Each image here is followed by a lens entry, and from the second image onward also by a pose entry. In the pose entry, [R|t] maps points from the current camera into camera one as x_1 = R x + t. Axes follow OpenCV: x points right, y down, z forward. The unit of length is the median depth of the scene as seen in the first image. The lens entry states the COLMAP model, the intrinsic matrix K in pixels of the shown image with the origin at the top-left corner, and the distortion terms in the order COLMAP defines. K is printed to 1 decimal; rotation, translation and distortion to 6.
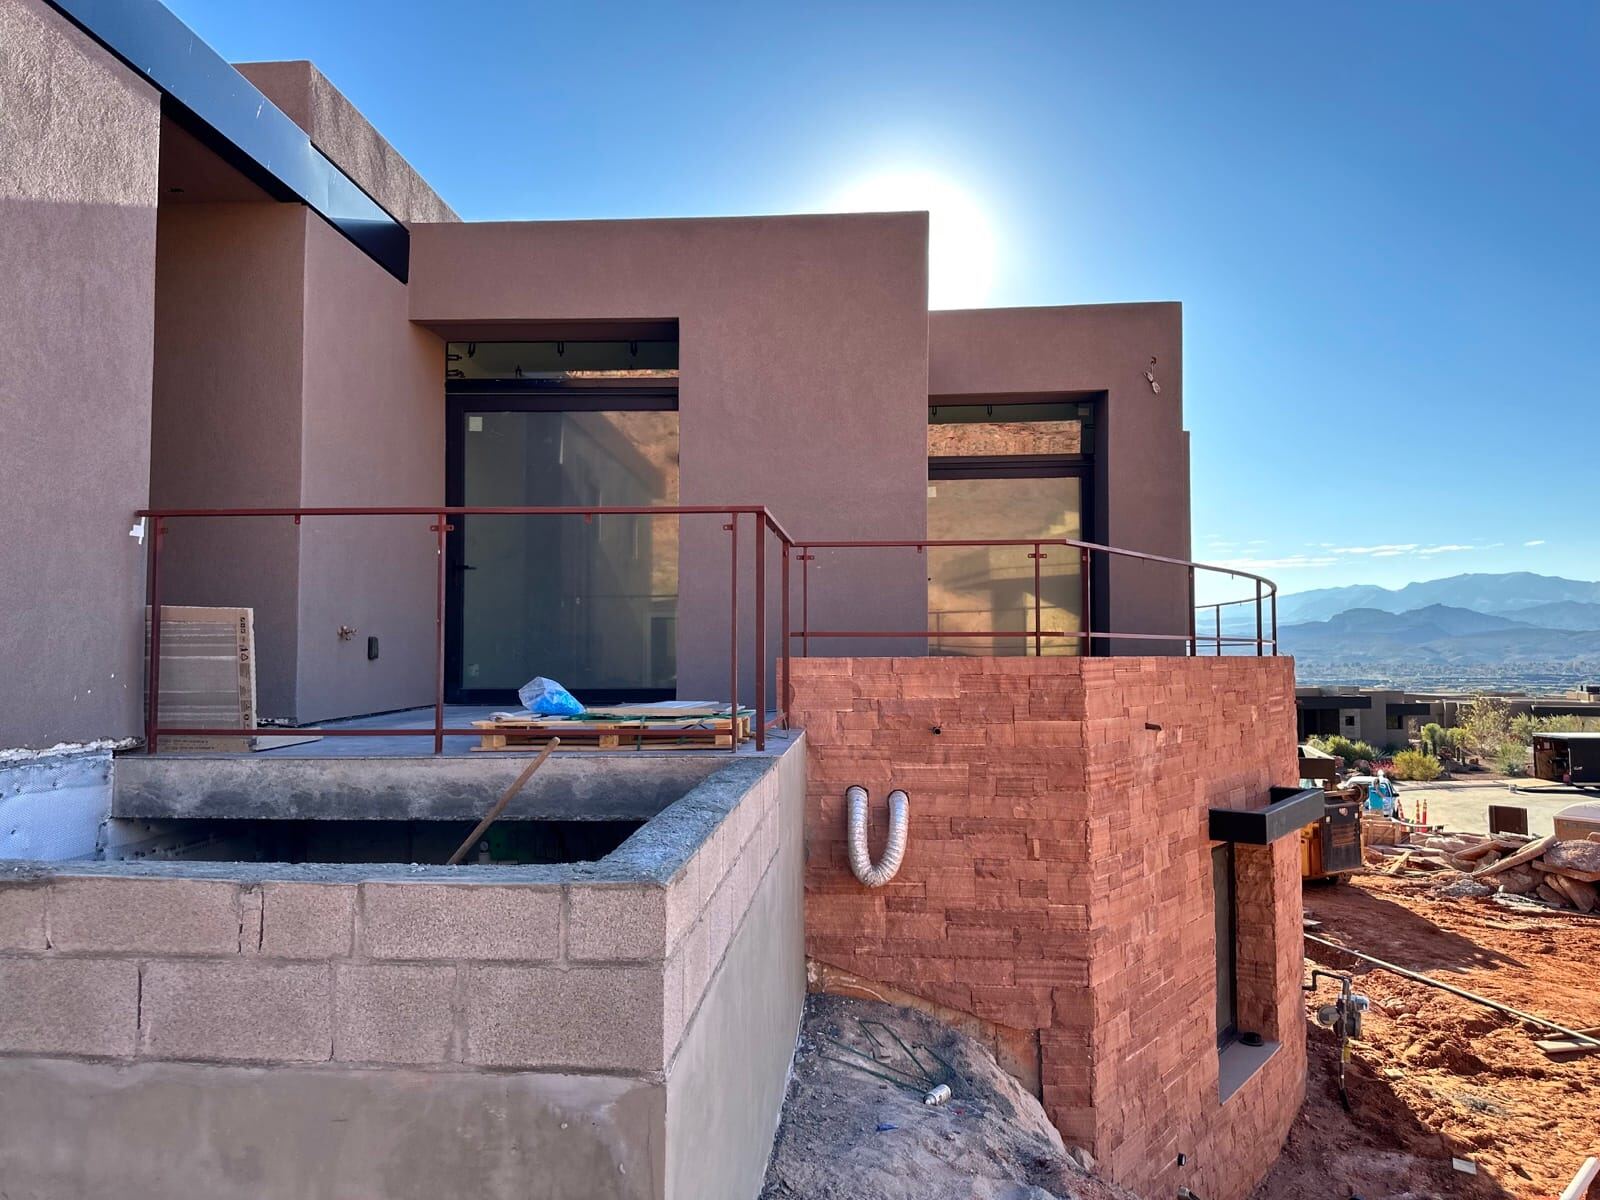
lens RADIAL K [[1124.7, 0, 794.0], [0, 1124.7, 587.9], [0, 0, 1]] dist [0.071956, -0.088621]
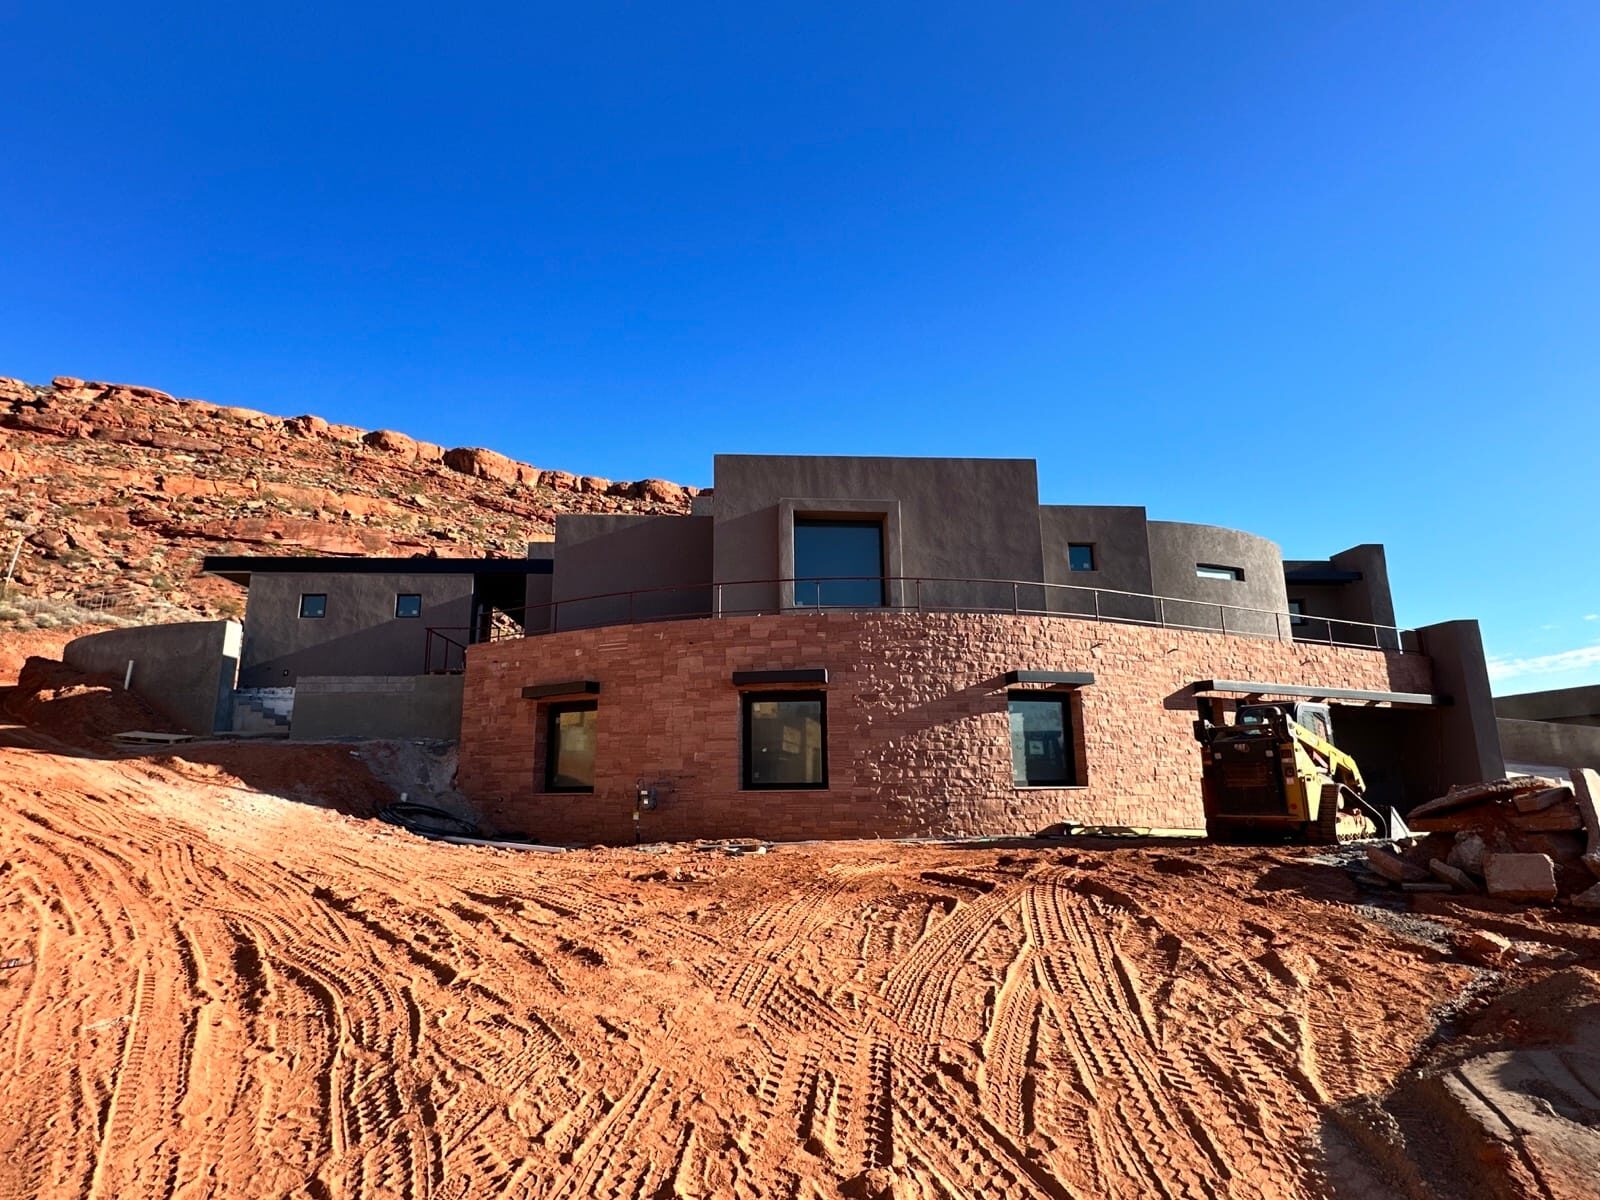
lens RADIAL K [[859.6, 0, 805.1], [0, 859.6, 600.4], [0, 0, 1]] dist [0.003031, -0.002271]
pose [[0.140911, -0.220038, -0.965260, 3.162672], [0.061798, 0.975042, -0.213246, 0.588172], [0.988092, -0.029603, 0.150992, 1.659100]]
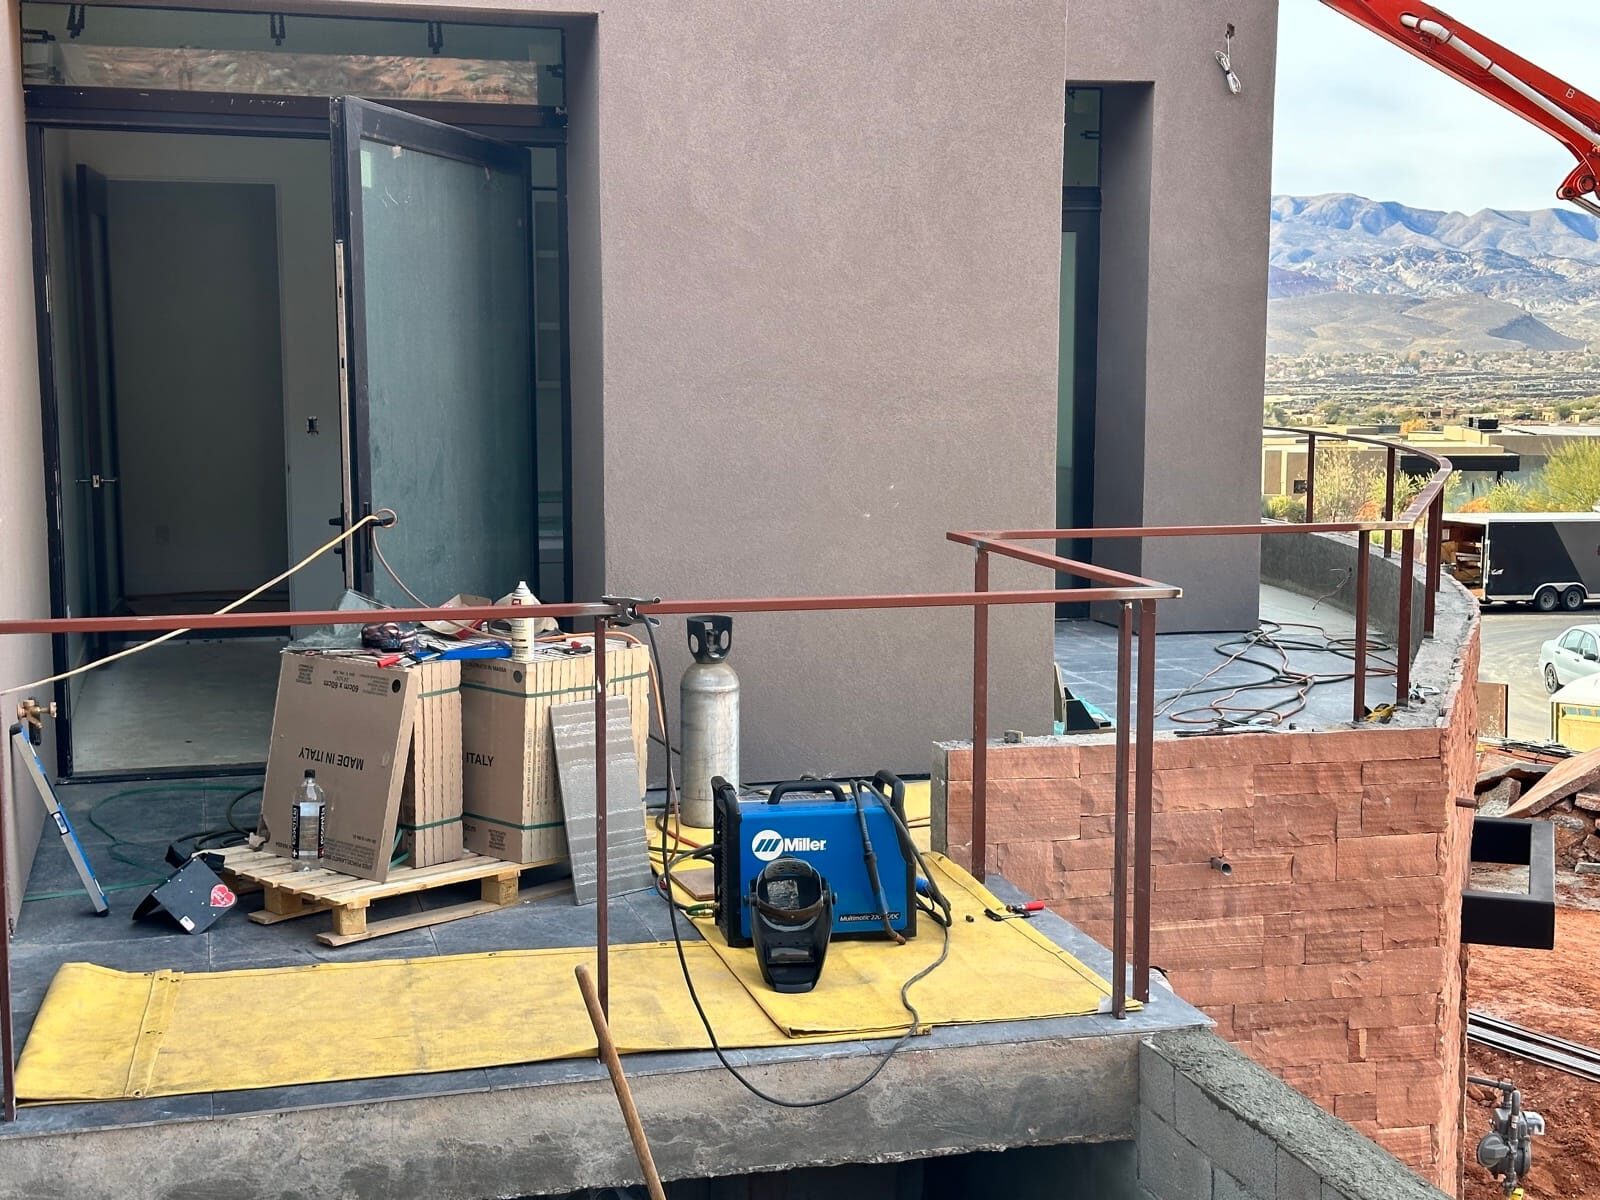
lens RADIAL K [[2234.7, 0, 777.6], [0, 2234.7, 600.0], [0, 0, 1]] dist [0.144486, 0.000000]
pose [[0.945292, -0.038030, 0.324000, -0.458988], [-0.019567, 0.984784, 0.172680, -0.203601], [-0.325637, -0.169572, 0.930164, 0.015238]]
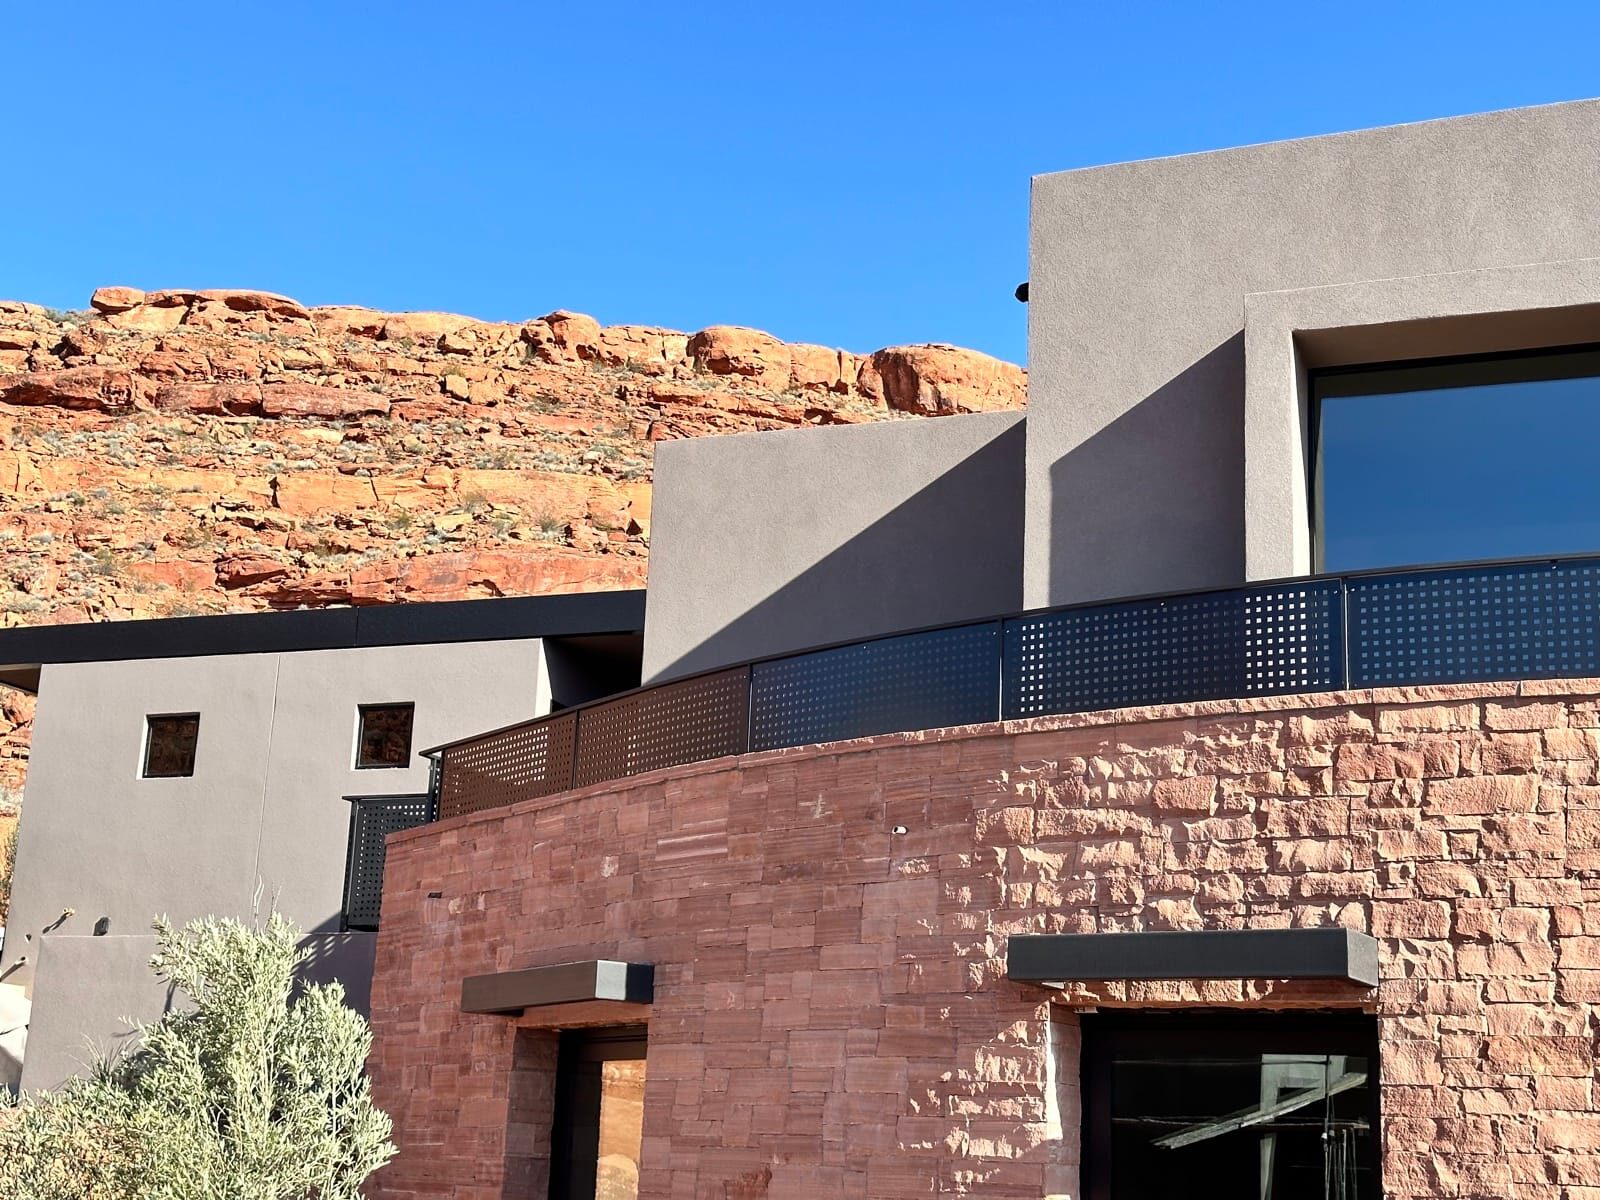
lens RADIAL K [[2234.7, 0, 790.9], [0, 2234.7, 610.4], [0, 0, 1]] dist [0.144486, 0.000000]
pose [[-0.301140, -0.256397, -0.918463, 2.464195], [0.002838, 0.962929, -0.269740, 0.481522], [0.953576, -0.083836, -0.289249, 2.150276]]
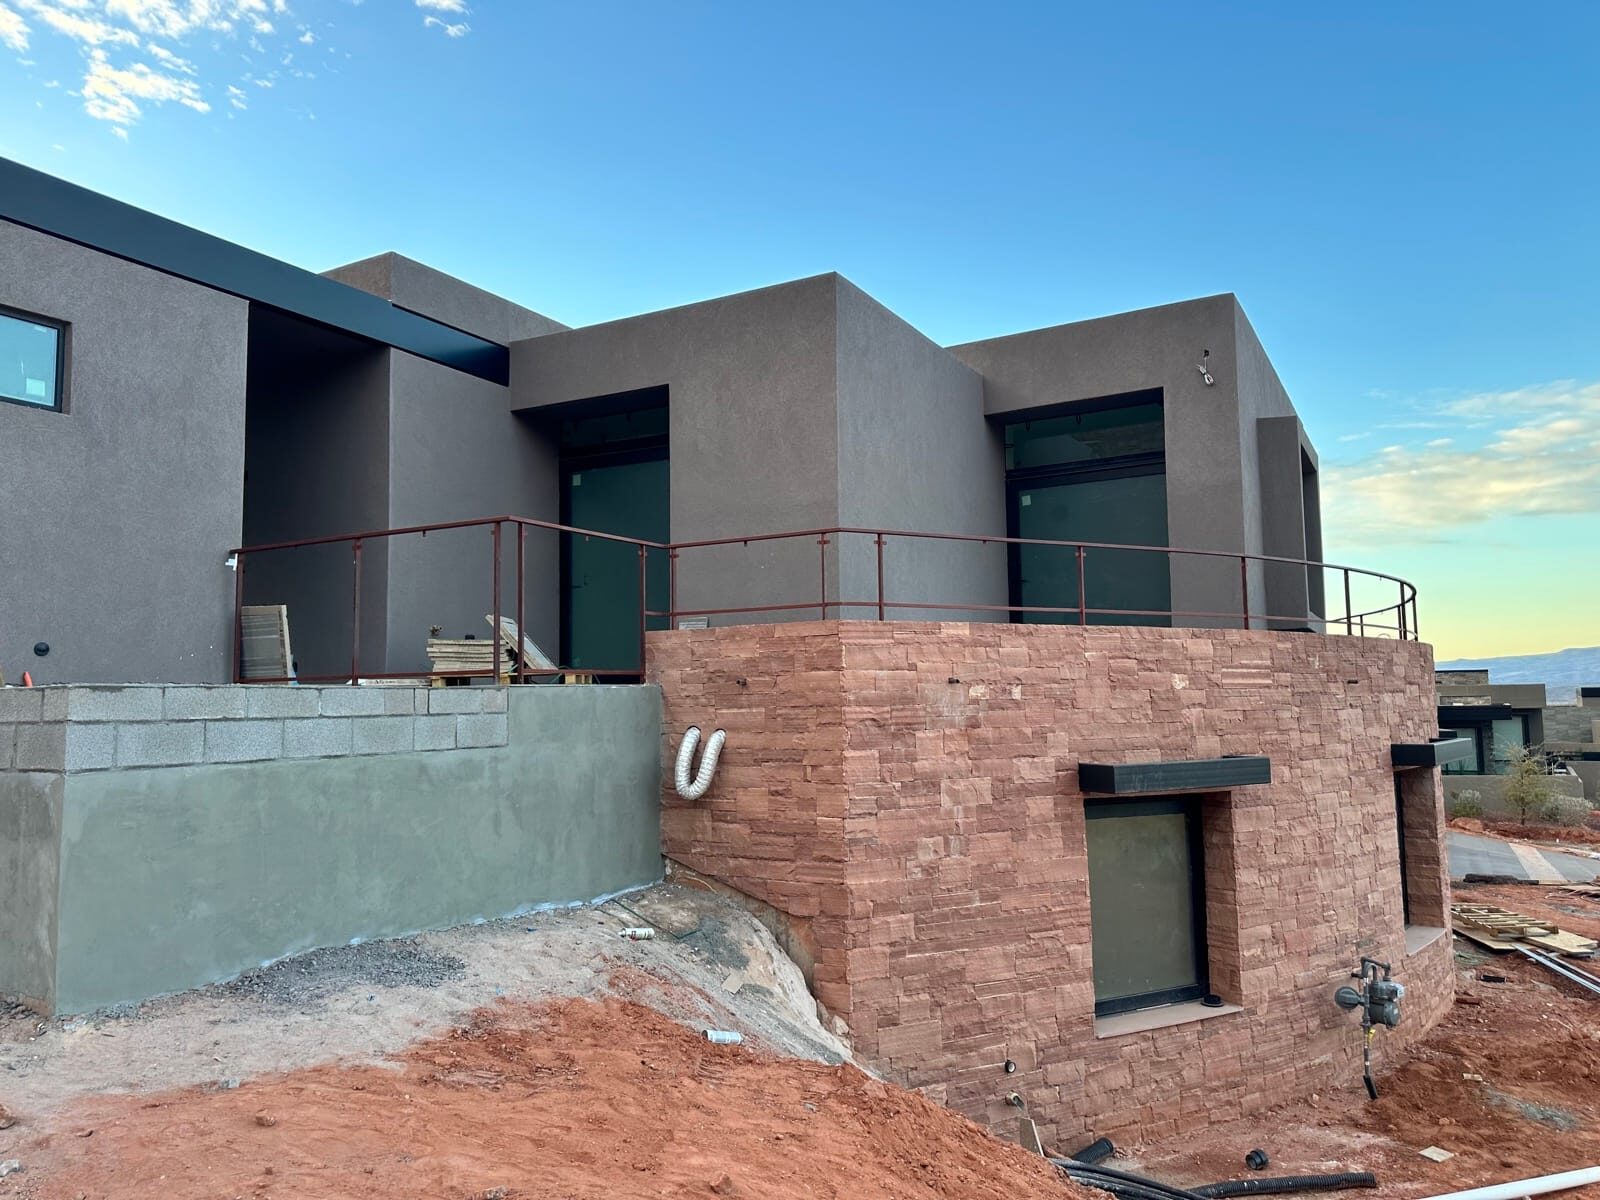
lens RADIAL K [[1124.7, 0, 807.1], [0, 1124.7, 593.8], [0, 0, 1]] dist [0.071956, -0.088621]
pose [[0.905371, -0.055196, -0.421020, 0.738699], [0.038855, 0.998125, -0.047301, 0.089584], [0.422841, 0.026467, 0.905817, -0.134184]]
